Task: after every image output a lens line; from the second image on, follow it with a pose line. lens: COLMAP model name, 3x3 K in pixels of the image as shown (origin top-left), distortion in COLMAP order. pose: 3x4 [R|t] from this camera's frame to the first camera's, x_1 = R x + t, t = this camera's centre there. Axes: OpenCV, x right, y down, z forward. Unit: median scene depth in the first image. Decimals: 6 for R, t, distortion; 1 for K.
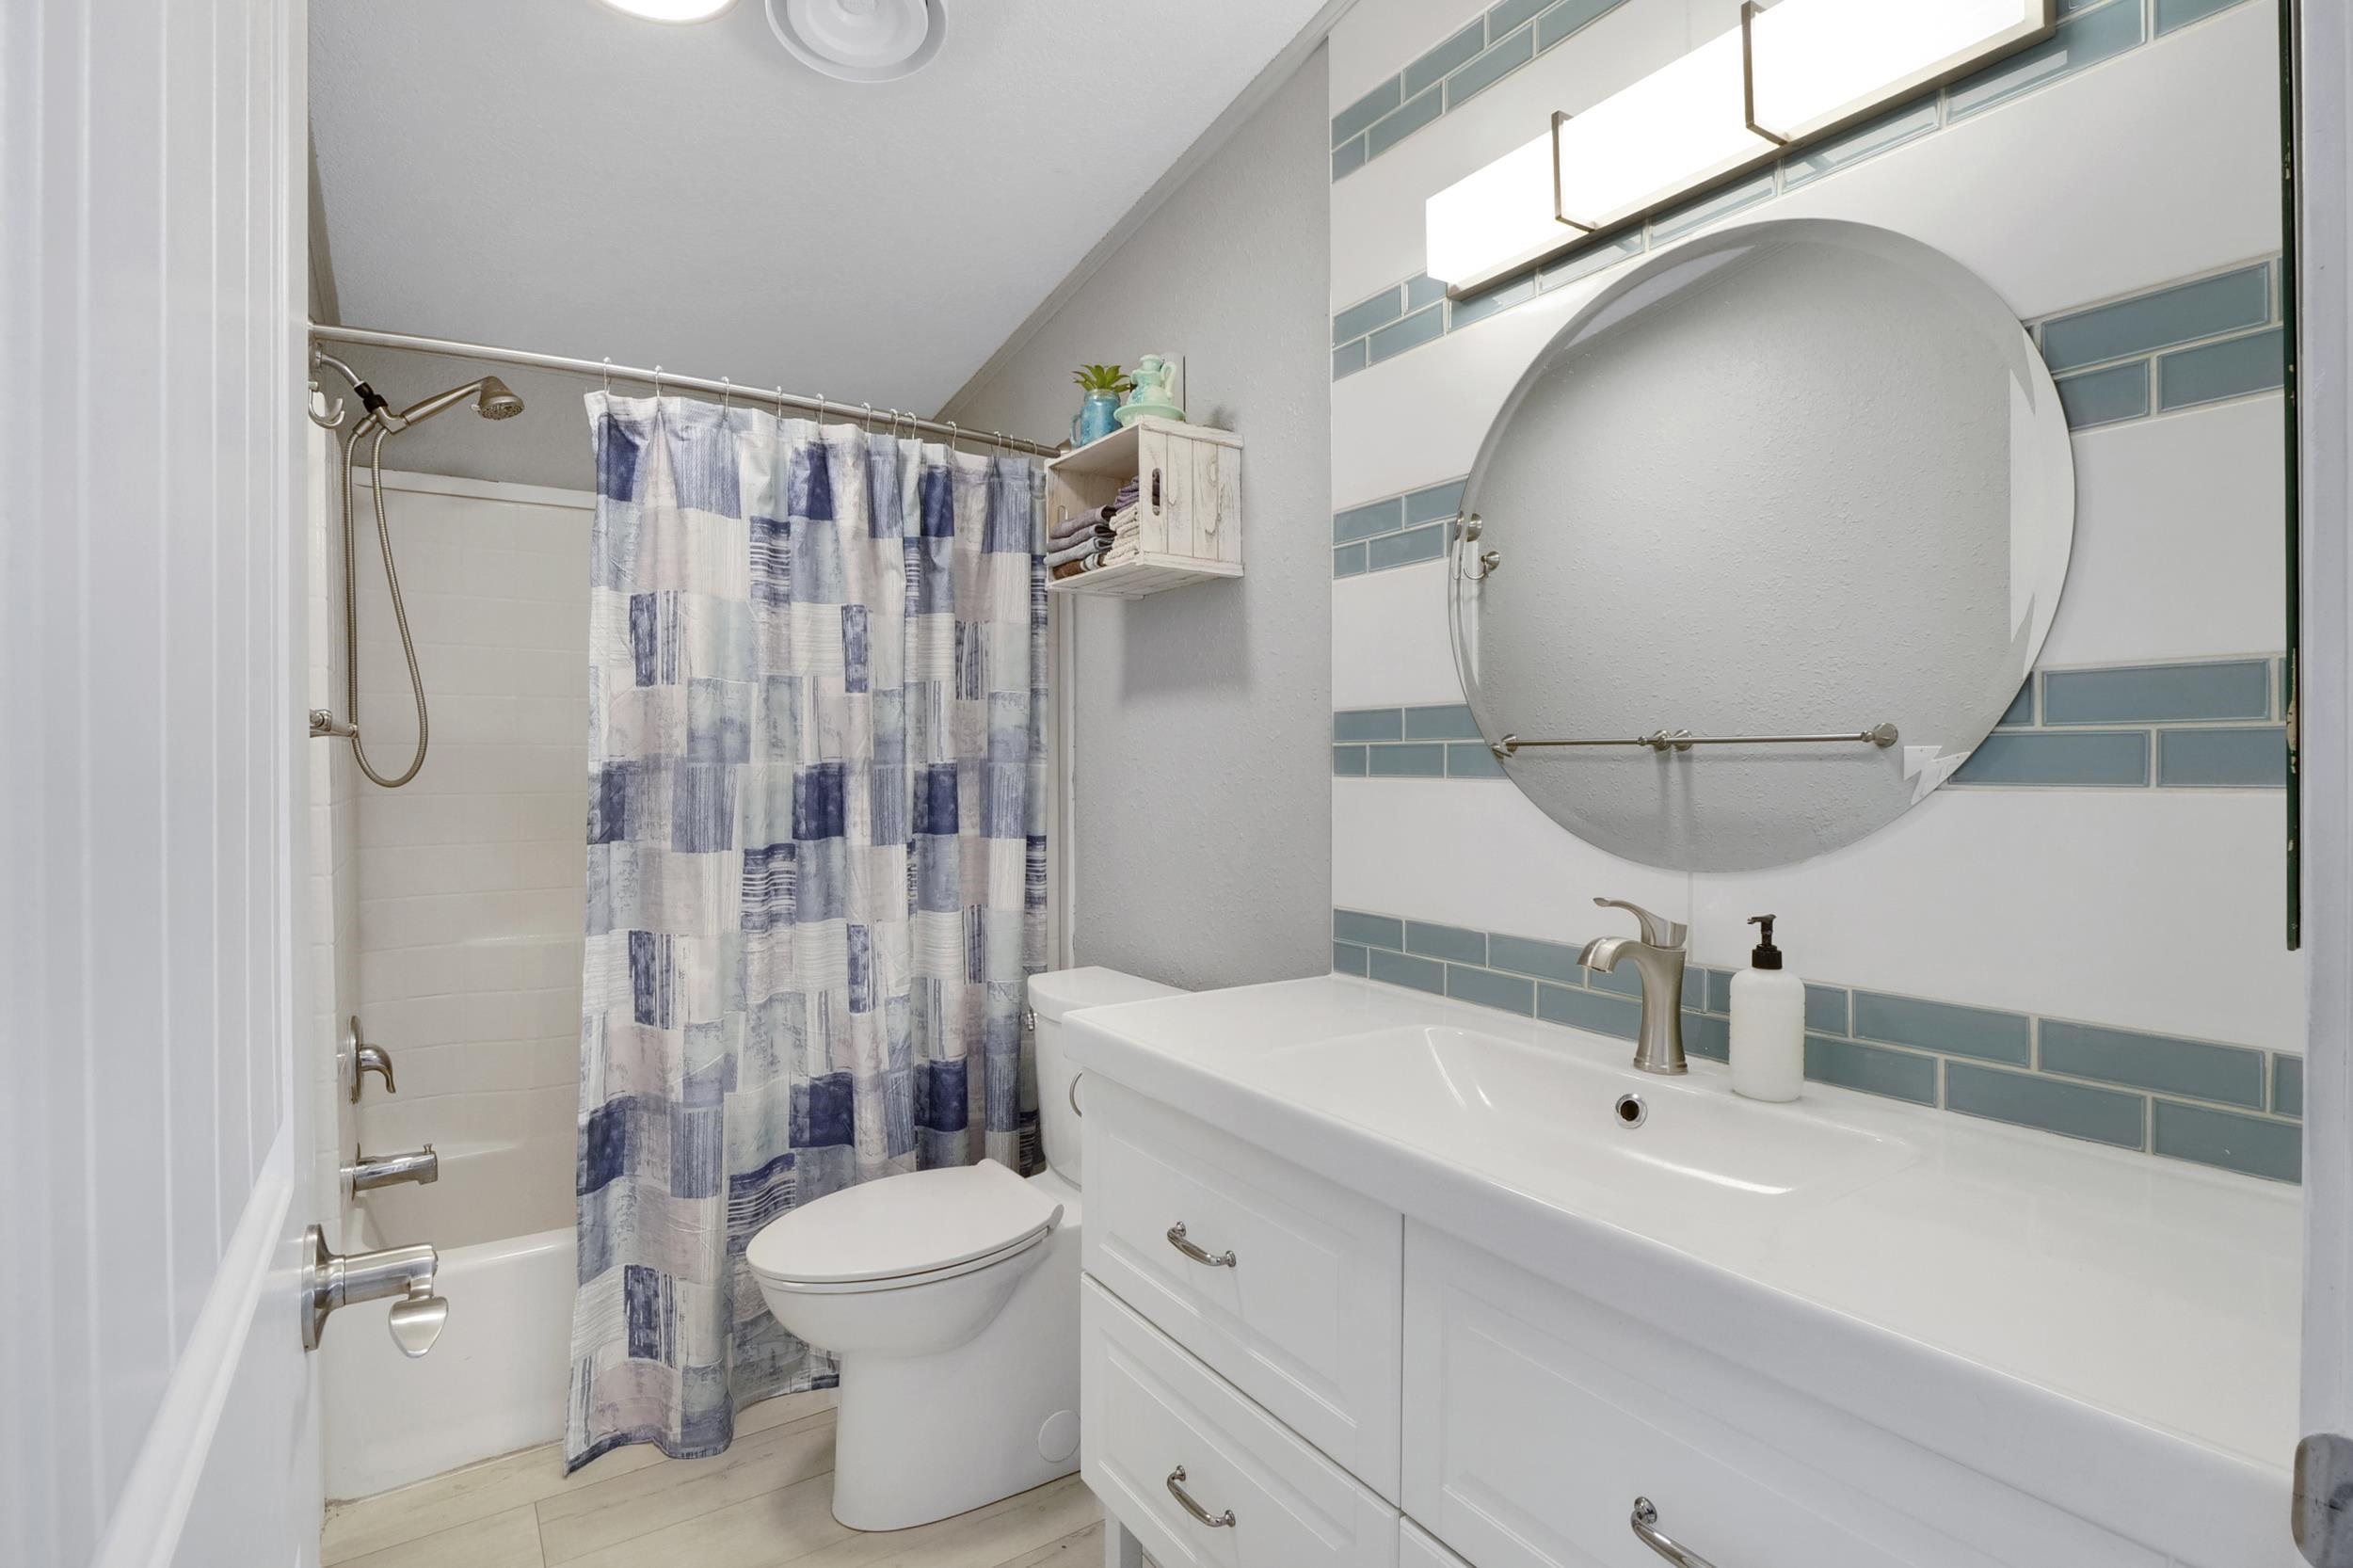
lens RADIAL K [[1099.5, 0, 1176.5], [0, 1099.5, 784.0], [0, 0, 1]] dist [-0.015176, -0.000382]
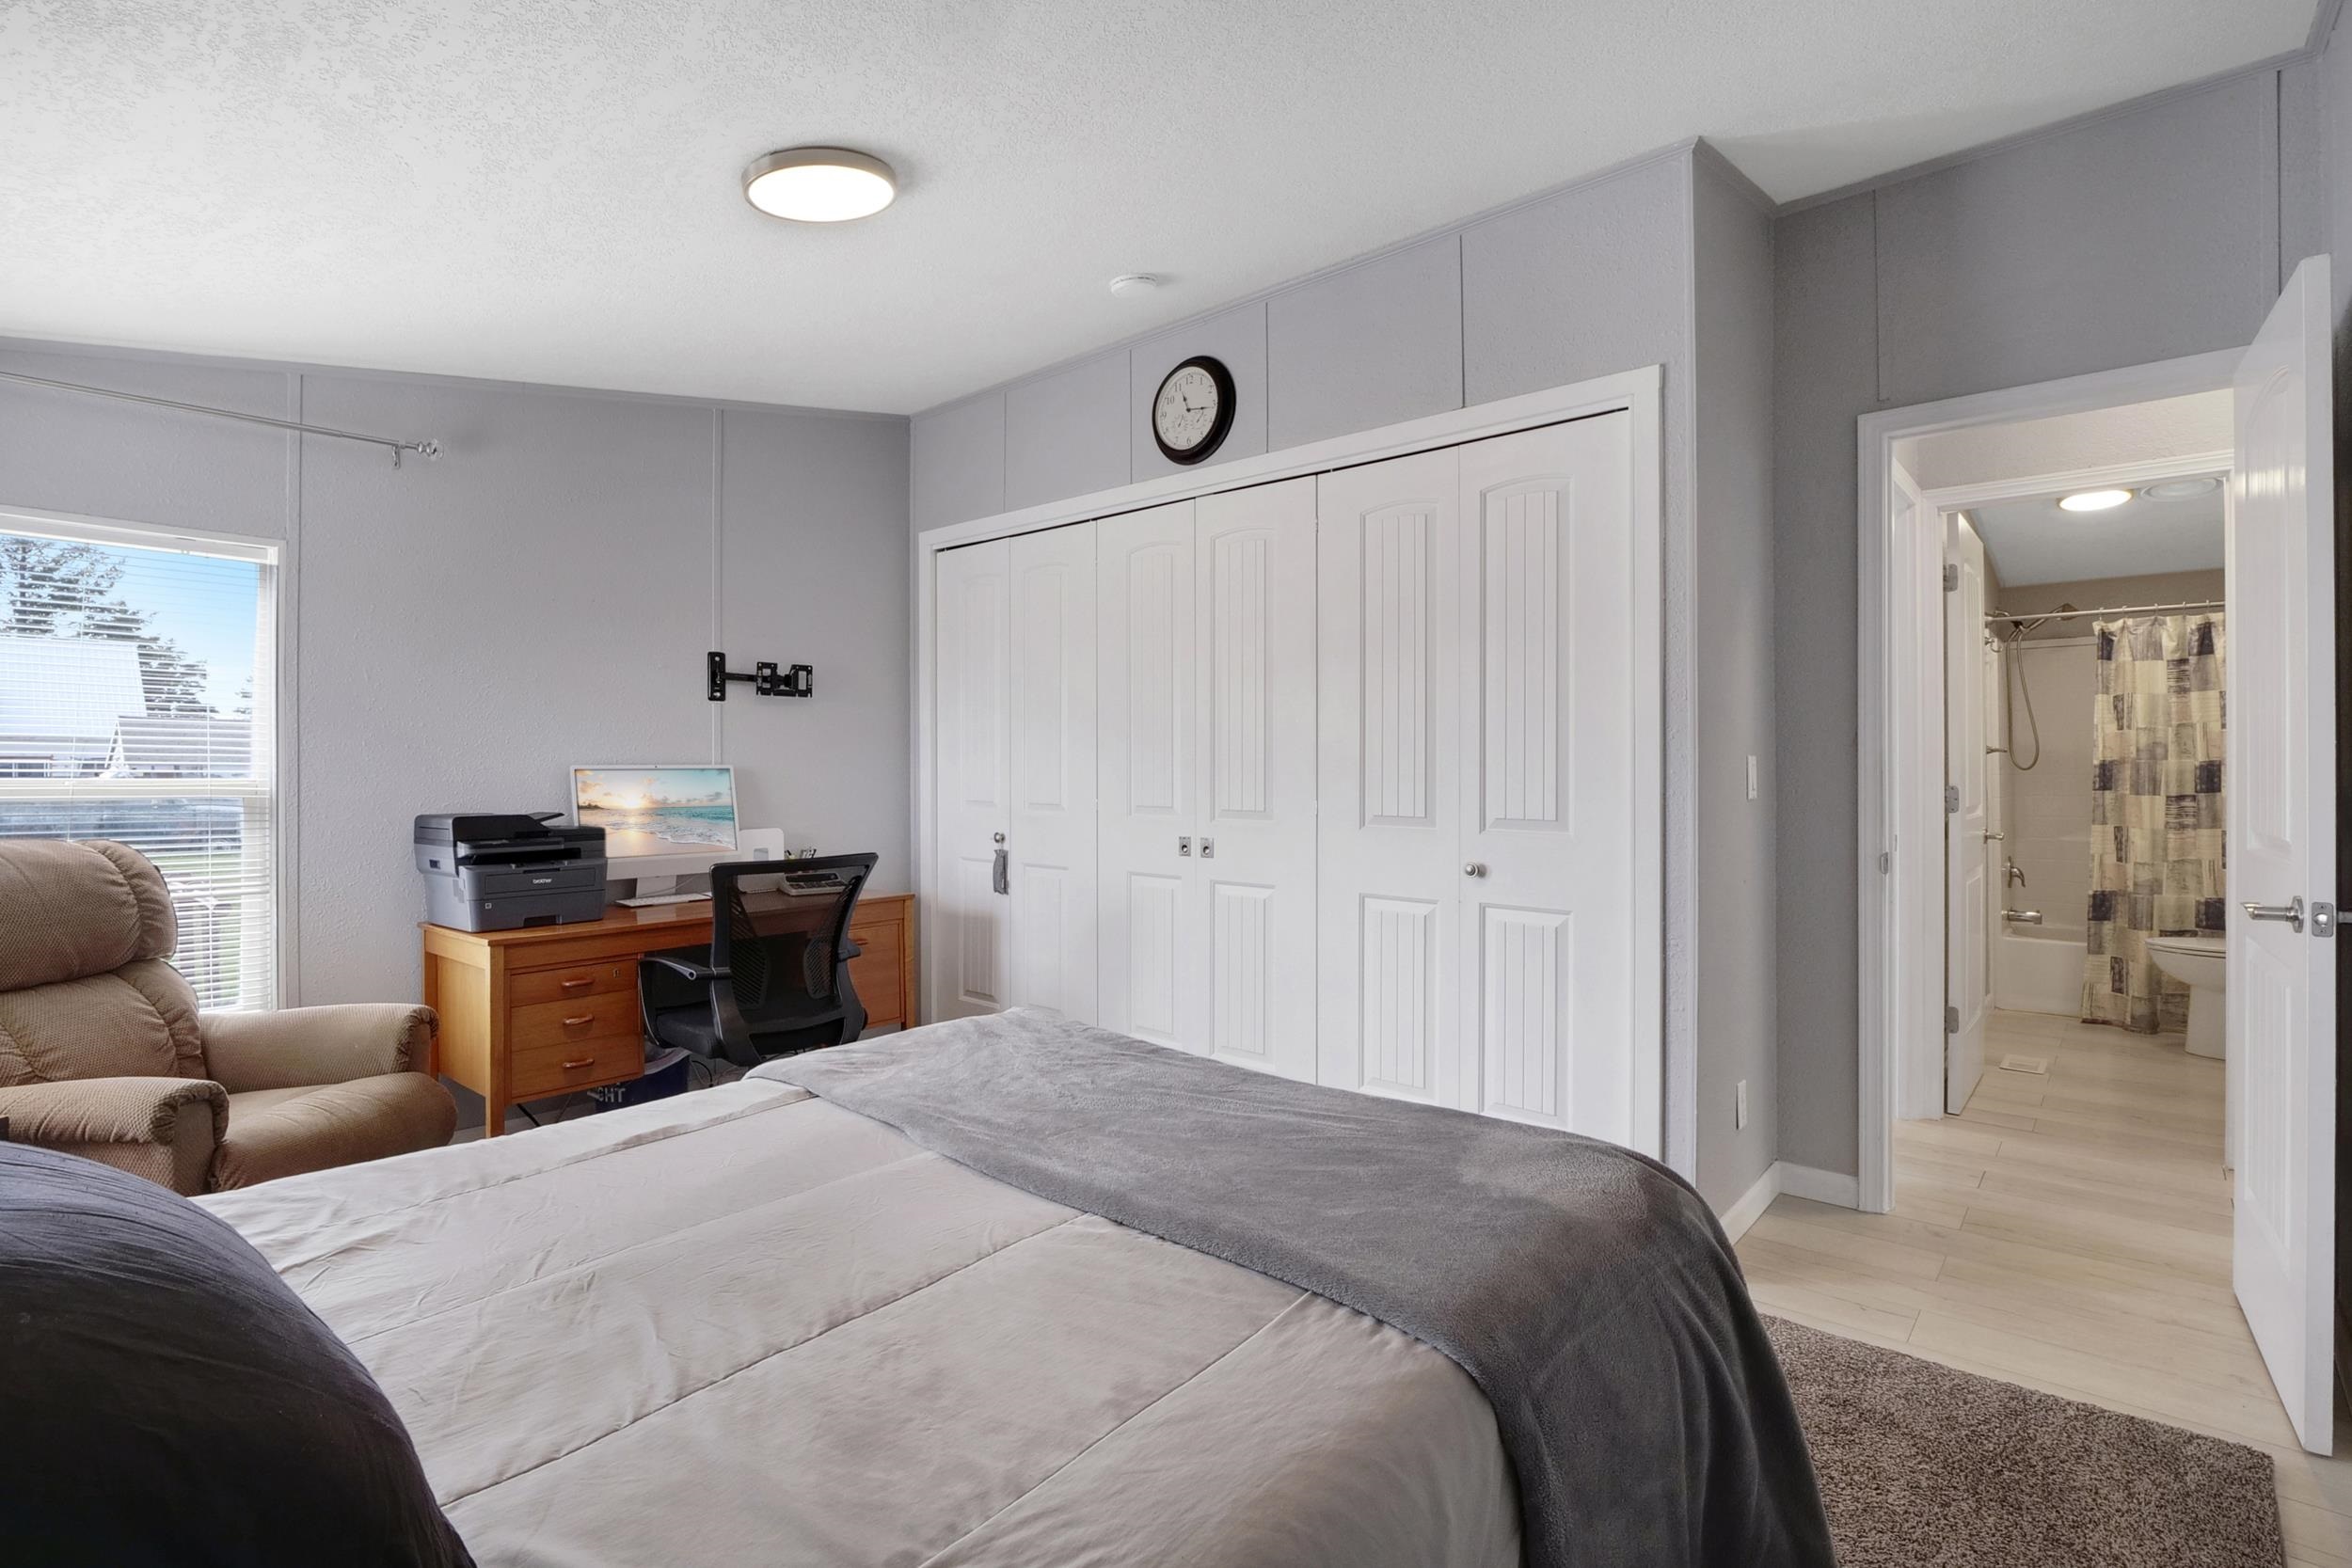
lens RADIAL K [[1111.8, 0, 1169.5], [0, 1111.8, 759.3], [0, 0, 1]] dist [-0.016017, -0.000343]
pose [[0.247636, -0.001010, -0.968853, 1.448991], [-0.004630, 0.999987, -0.002226, -0.005440], [0.968842, 0.005037, 0.247628, -1.785518]]
